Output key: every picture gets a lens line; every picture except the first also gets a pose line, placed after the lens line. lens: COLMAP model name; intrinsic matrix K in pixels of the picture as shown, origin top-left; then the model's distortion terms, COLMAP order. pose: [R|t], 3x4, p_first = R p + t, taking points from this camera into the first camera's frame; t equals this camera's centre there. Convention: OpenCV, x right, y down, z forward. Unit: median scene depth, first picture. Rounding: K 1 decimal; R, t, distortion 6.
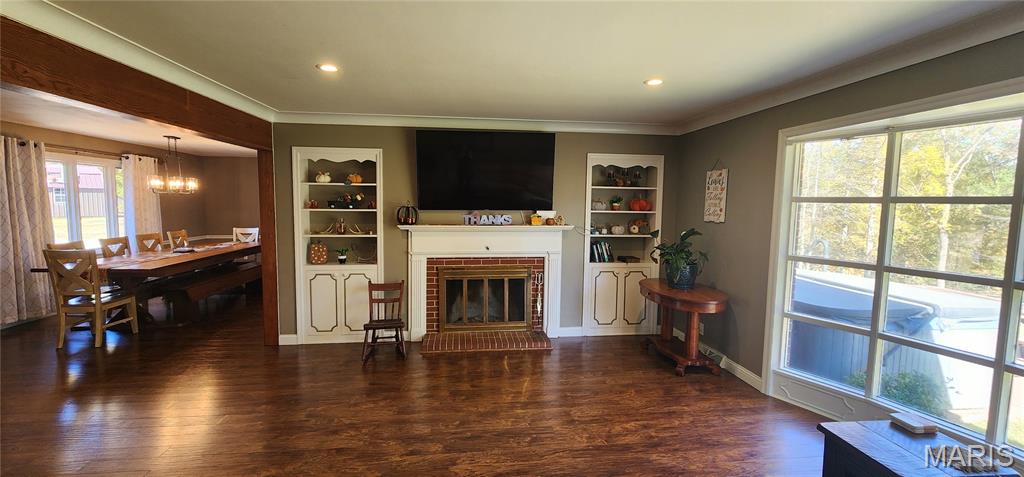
lens RADIAL K [[421.4, 0, 513.6], [0, 421.4, 236.8], [0, 0, 1]] dist [0.004784, 0.000401]
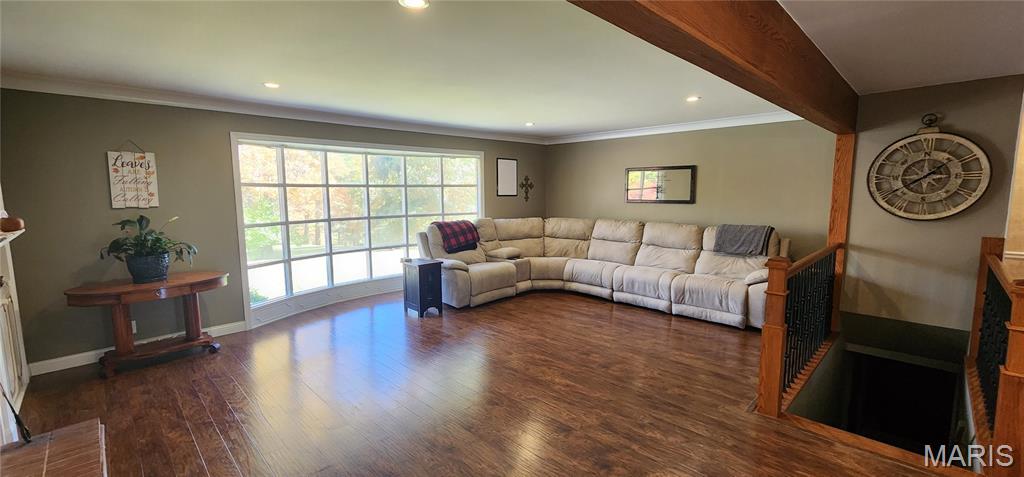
lens RADIAL K [[421.4, 0, 514.8], [0, 421.4, 237.1], [0, 0, 1]] dist [0.004784, 0.000401]
pose [[-0.611144, -0.097179, 0.785531, -0.813178], [0.063540, 0.983208, 0.171068, -0.081241], [-0.788965, 0.154460, -0.594707, 0.941753]]
